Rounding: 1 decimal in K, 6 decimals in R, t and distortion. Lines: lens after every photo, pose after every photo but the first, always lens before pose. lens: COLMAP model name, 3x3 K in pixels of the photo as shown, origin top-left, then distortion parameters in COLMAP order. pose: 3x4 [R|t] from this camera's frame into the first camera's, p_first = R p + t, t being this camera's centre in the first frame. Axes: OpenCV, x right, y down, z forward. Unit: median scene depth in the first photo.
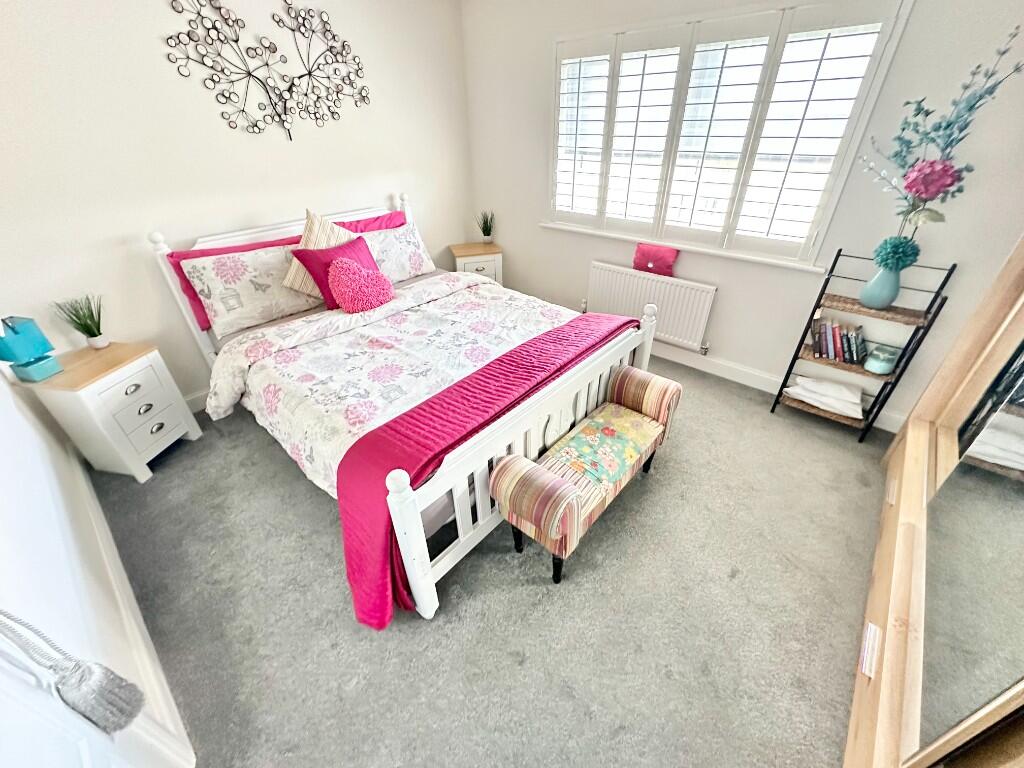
lens RADIAL K [[409.6, 0, 518.0], [0, 409.6, 378.2], [0, 0, 1]] dist [-0.000451, -0.000051]
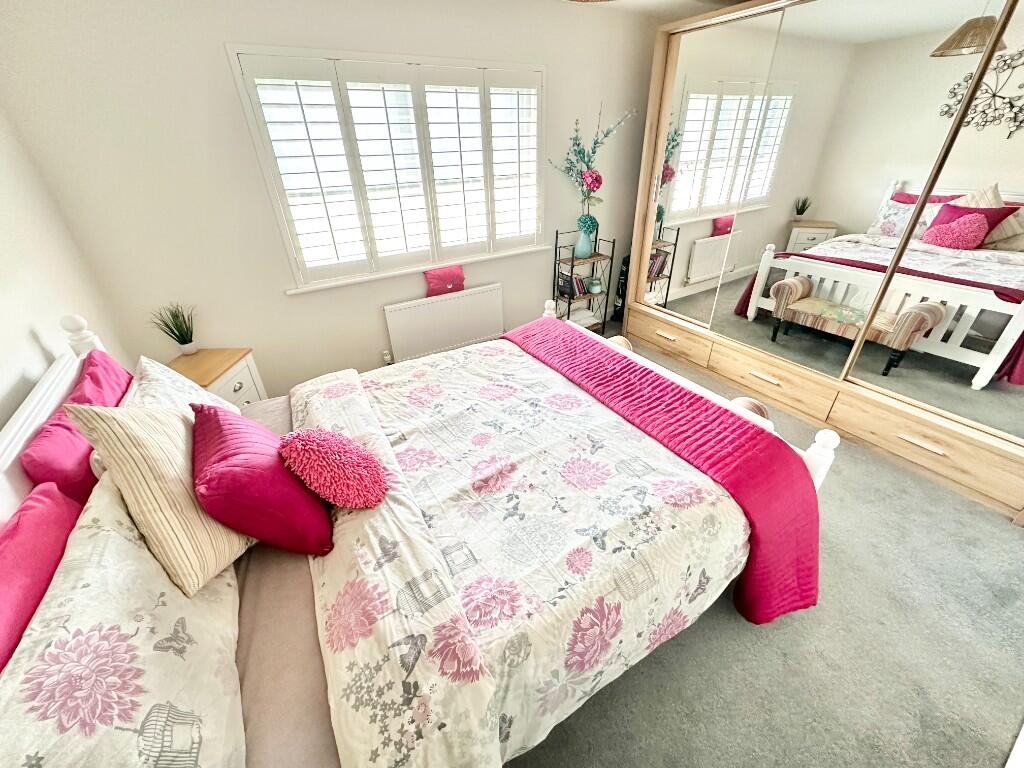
lens RADIAL K [[409.6, 0, 510.4], [0, 409.6, 377.6], [0, 0, 1]] dist [-0.000451, -0.000051]
pose [[0.294537, -0.468389, 0.832982, -0.734024], [0.529752, 0.805489, 0.265613, -0.343368], [-0.795369, 0.363041, 0.485376, 0.551241]]
